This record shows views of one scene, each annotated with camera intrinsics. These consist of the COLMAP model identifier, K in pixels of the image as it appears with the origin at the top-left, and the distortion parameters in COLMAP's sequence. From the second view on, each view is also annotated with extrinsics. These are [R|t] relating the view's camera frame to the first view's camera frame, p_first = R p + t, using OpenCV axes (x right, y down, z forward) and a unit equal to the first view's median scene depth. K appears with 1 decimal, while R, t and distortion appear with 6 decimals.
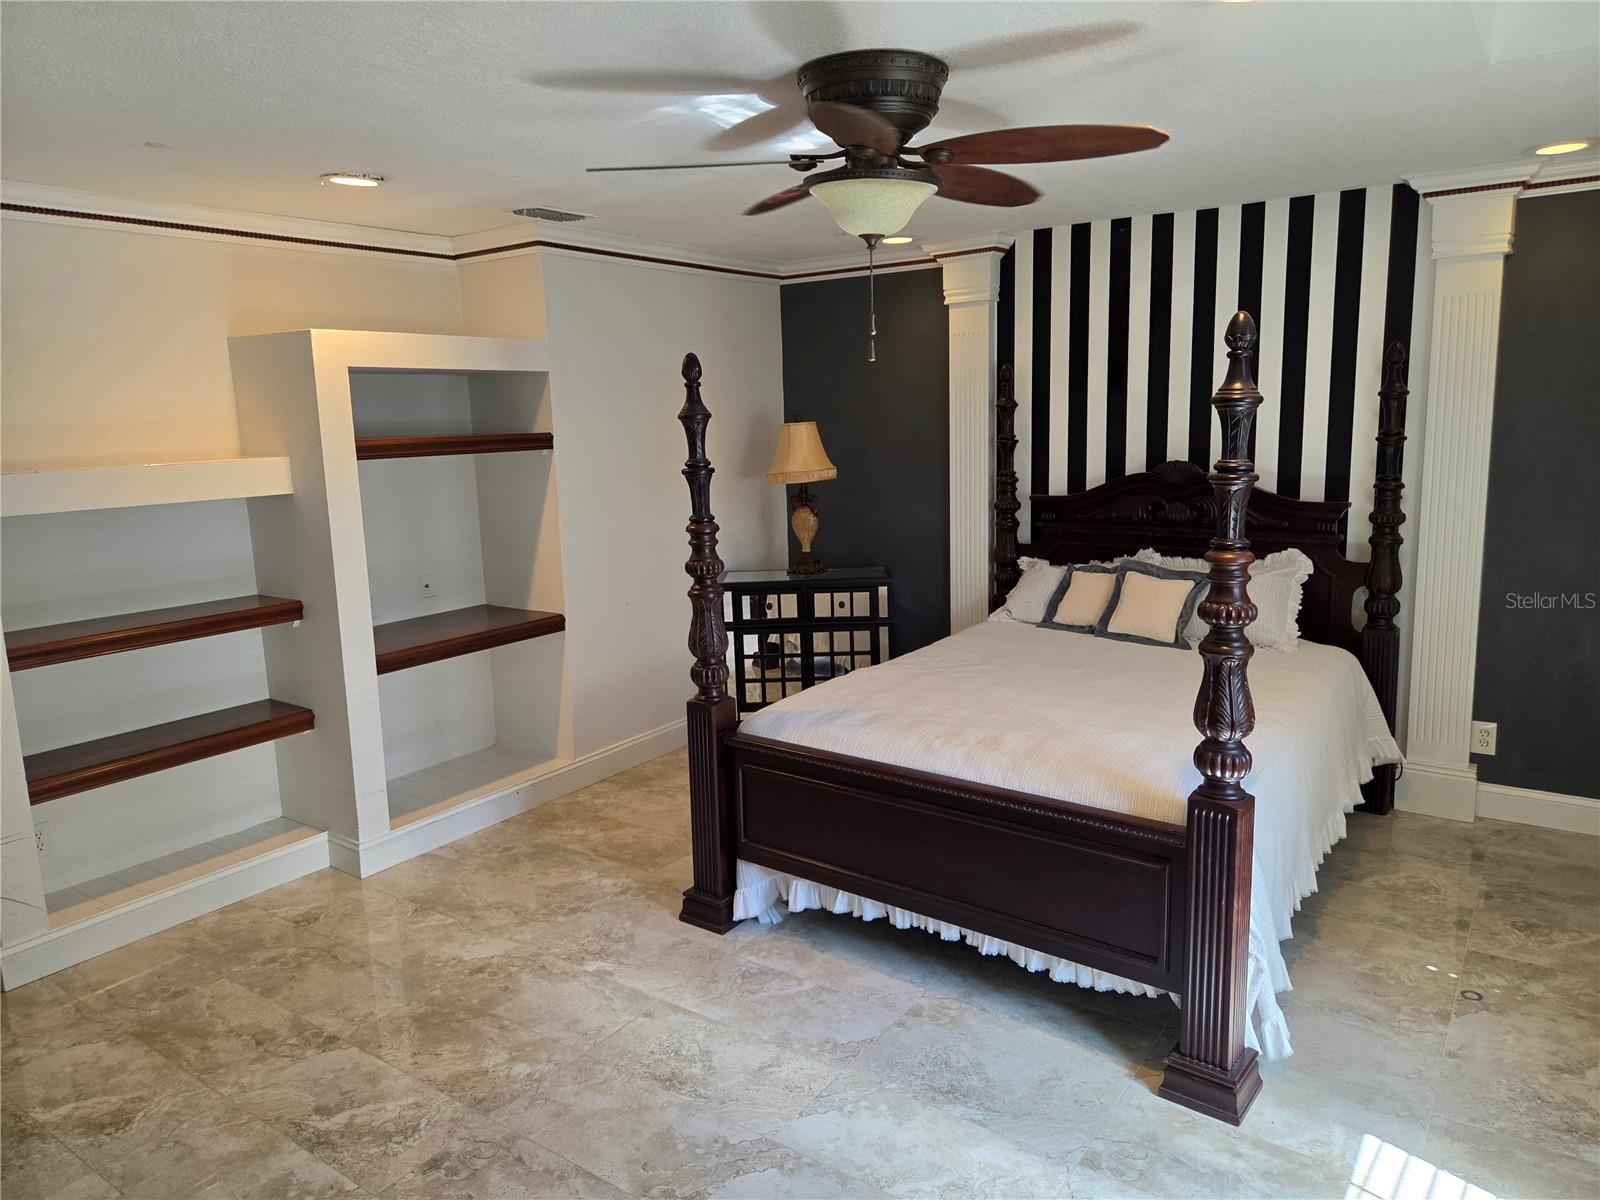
lens RADIAL K [[1076.7, 0, 780.2], [0, 1076.7, 569.7], [0, 0, 1]] dist [0.046482, -0.034114]
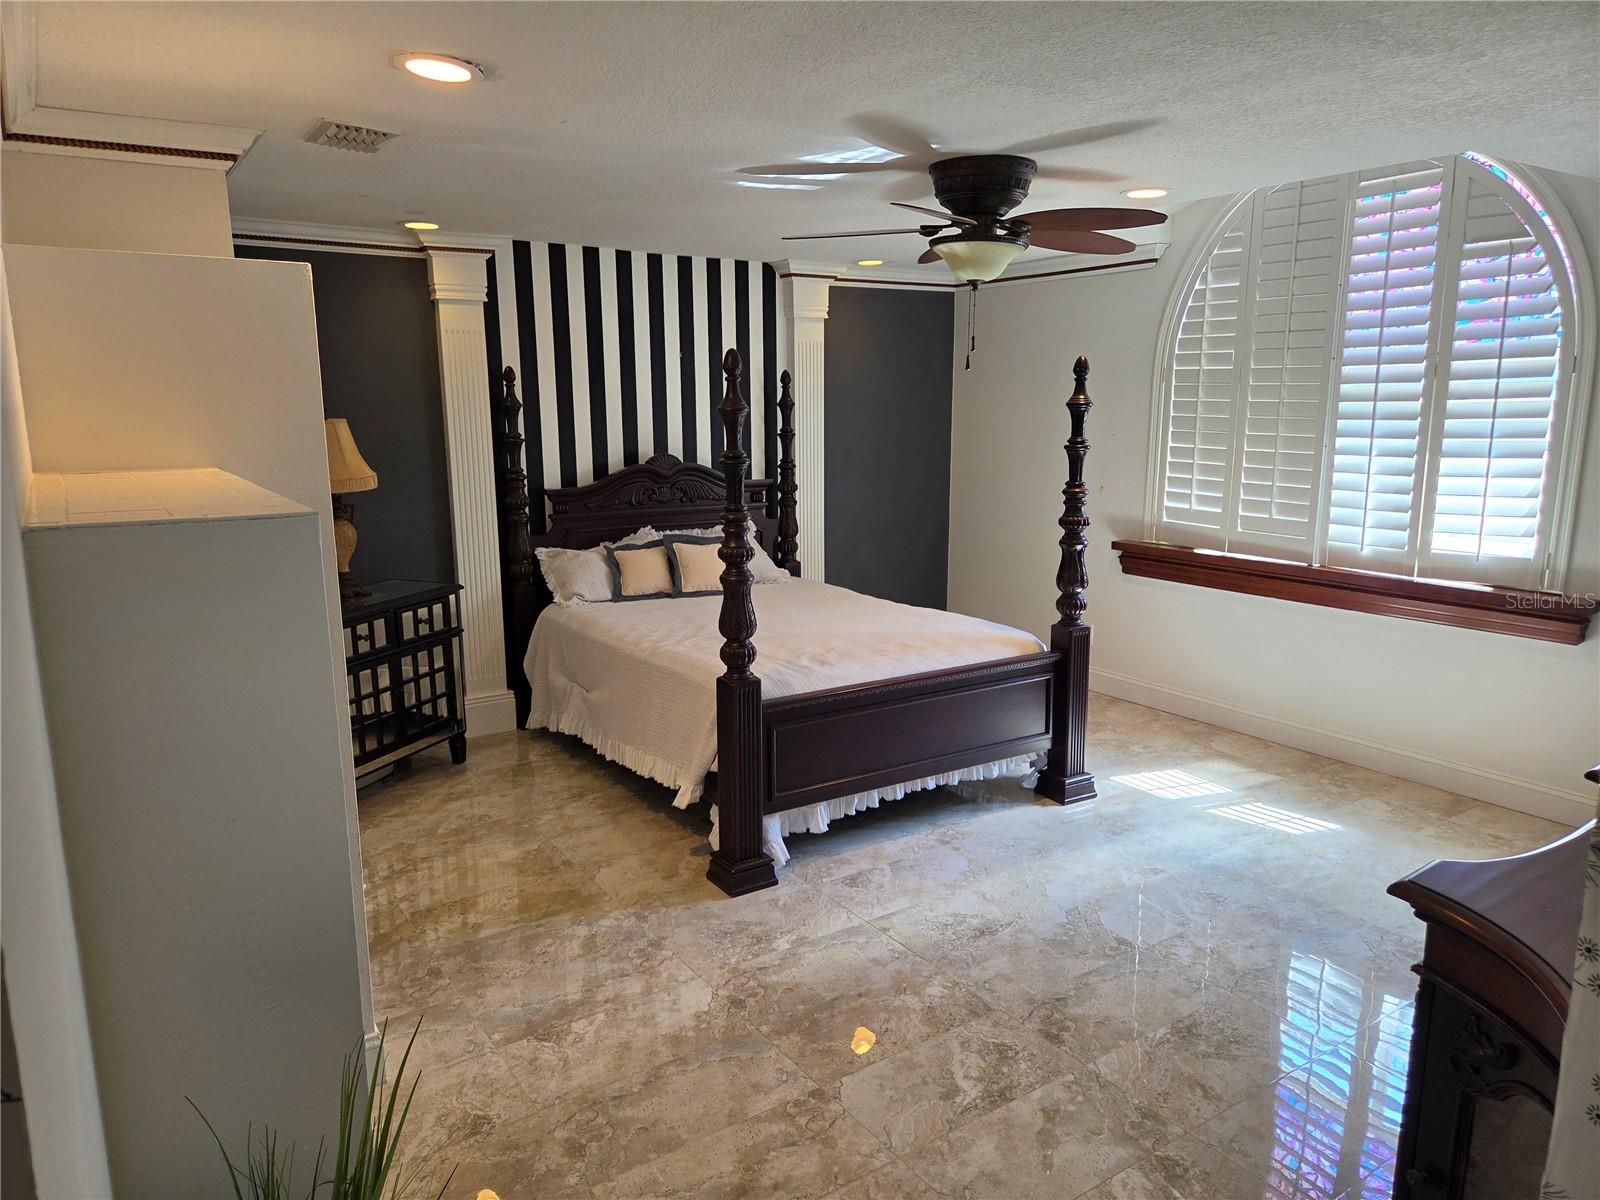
lens RADIAL K [[1076.7, 0, 802.3], [0, 1076.7, 605.3], [0, 0, 1]] dist [0.046482, -0.034114]
pose [[0.343446, -0.147380, 0.927536, -1.073835], [0.134028, 0.985193, 0.106914, -0.056272], [-0.929560, 0.087597, 0.358114, 0.594140]]
